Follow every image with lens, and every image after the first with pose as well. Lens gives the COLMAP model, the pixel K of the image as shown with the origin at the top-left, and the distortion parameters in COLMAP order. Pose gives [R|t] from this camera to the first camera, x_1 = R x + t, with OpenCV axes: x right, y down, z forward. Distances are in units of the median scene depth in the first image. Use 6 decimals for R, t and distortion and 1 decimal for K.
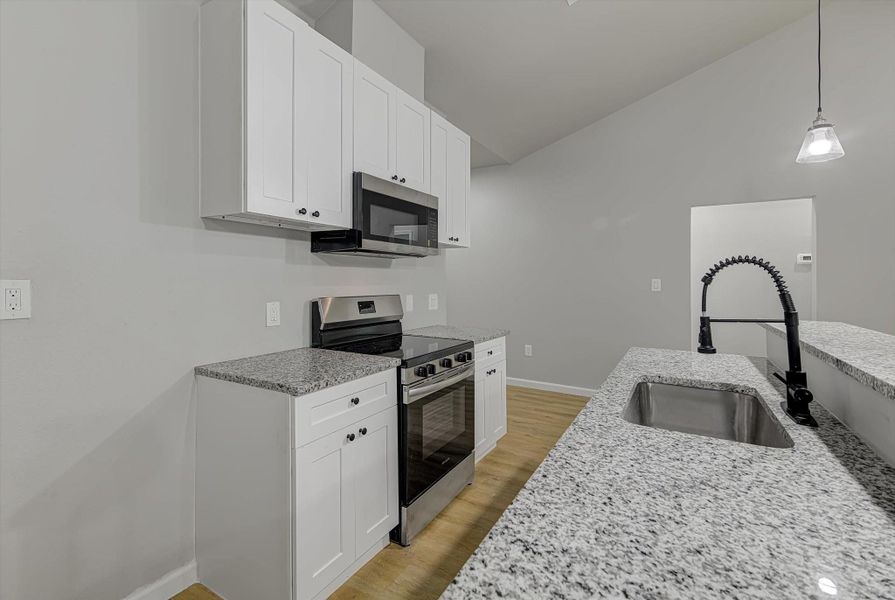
lens RADIAL K [[402.4, 0, 447.9], [0, 402.4, 271.6], [0, 0, 1]] dist [0.000408, -0.000037]
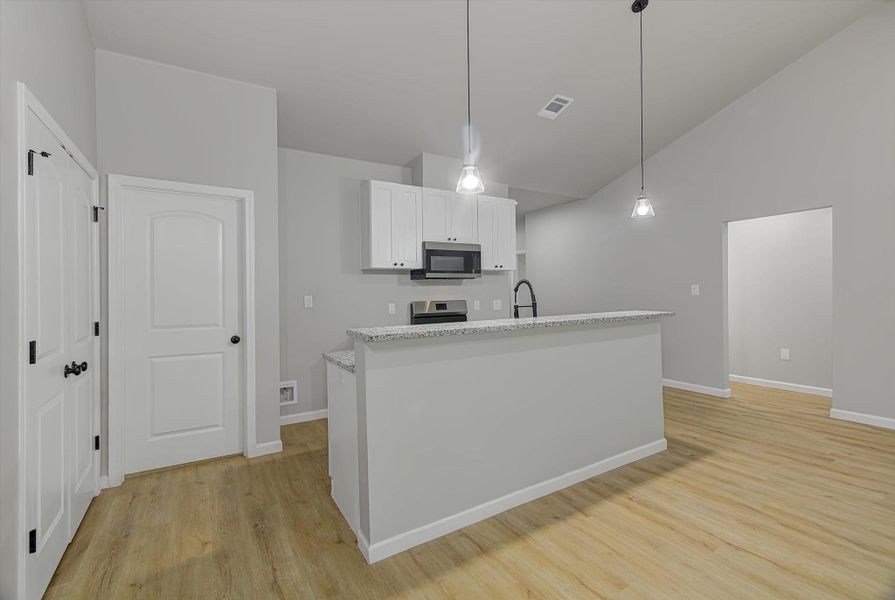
lens RADIAL K [[402.4, 0, 447.9], [0, 402.4, 271.6], [0, 0, 1]] dist [0.000408, -0.000037]
pose [[0.887085, -0.048232, -0.459079, 0.804186], [0.035807, 0.998720, -0.035738, -0.010006], [0.460215, 0.015264, 0.887676, -0.772957]]
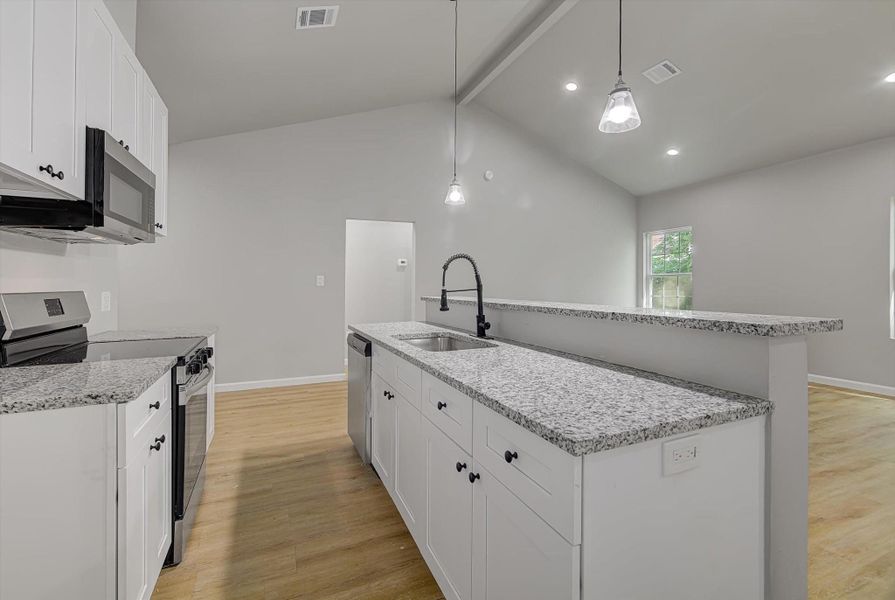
lens RADIAL K [[393.3, 0, 445.0], [0, 393.3, 277.8], [0, 0, 1]] dist [-0.000351, -0.000177]
pose [[0.592236, -0.001492, 0.805763, -0.402898], [-0.005322, 0.999969, 0.005764, 0.030901], [-0.805747, -0.007701, 0.592210, 0.006958]]
